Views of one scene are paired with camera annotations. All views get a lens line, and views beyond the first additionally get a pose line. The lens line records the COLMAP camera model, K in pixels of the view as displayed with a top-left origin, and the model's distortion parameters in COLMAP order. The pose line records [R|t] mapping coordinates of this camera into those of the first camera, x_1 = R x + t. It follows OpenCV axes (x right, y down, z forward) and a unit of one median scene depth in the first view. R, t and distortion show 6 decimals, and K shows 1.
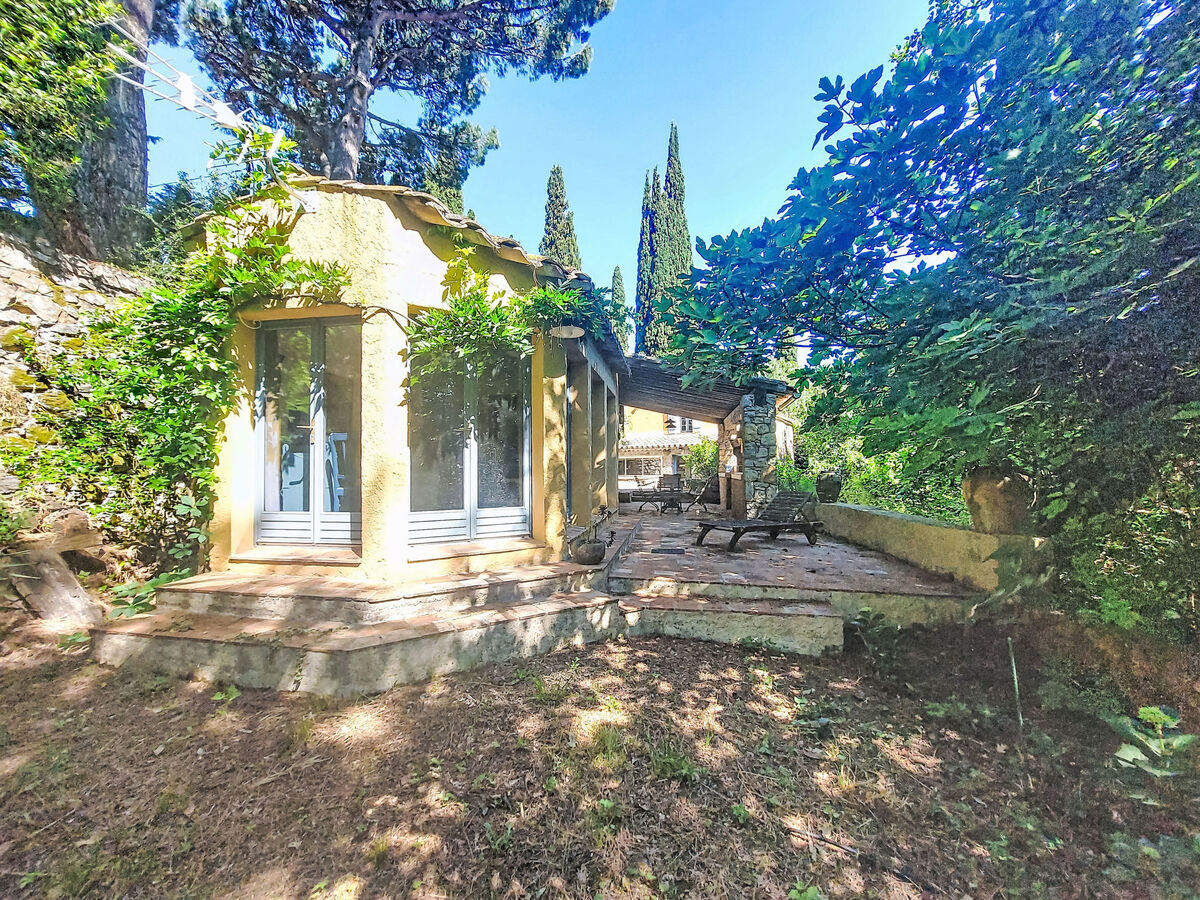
lens RADIAL K [[854.0, 0, 600.0], [0, 854.0, 448.7], [0, 0, 1]] dist [0.000967, 0.052373]
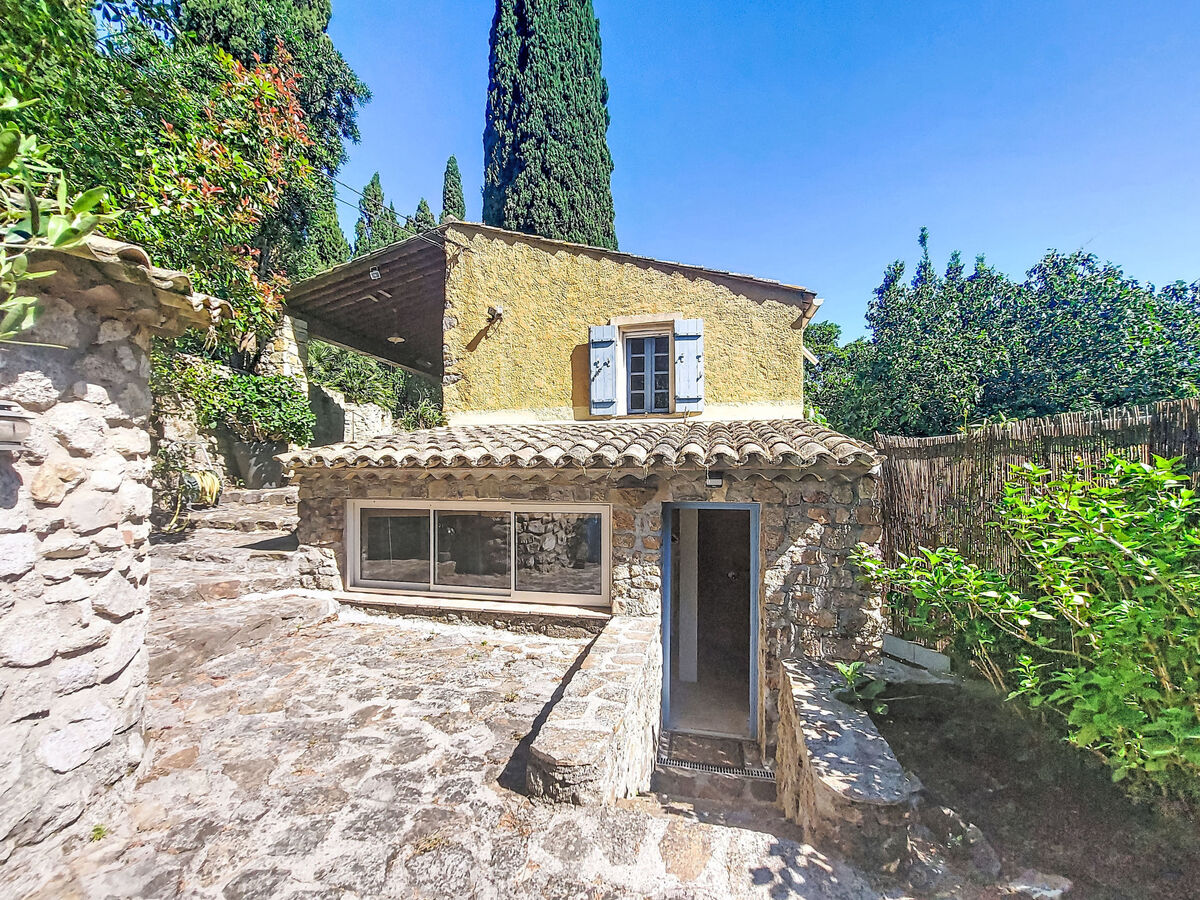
lens RADIAL K [[854.0, 0, 600.2], [0, 854.0, 452.0], [0, 0, 1]] dist [0.000967, 0.052373]
pose [[0.983474, 0.012436, 0.180624, 0.022754], [-0.011057, 0.999902, -0.008640, -0.002172], [-0.180714, 0.006500, 0.983514, 0.551337]]
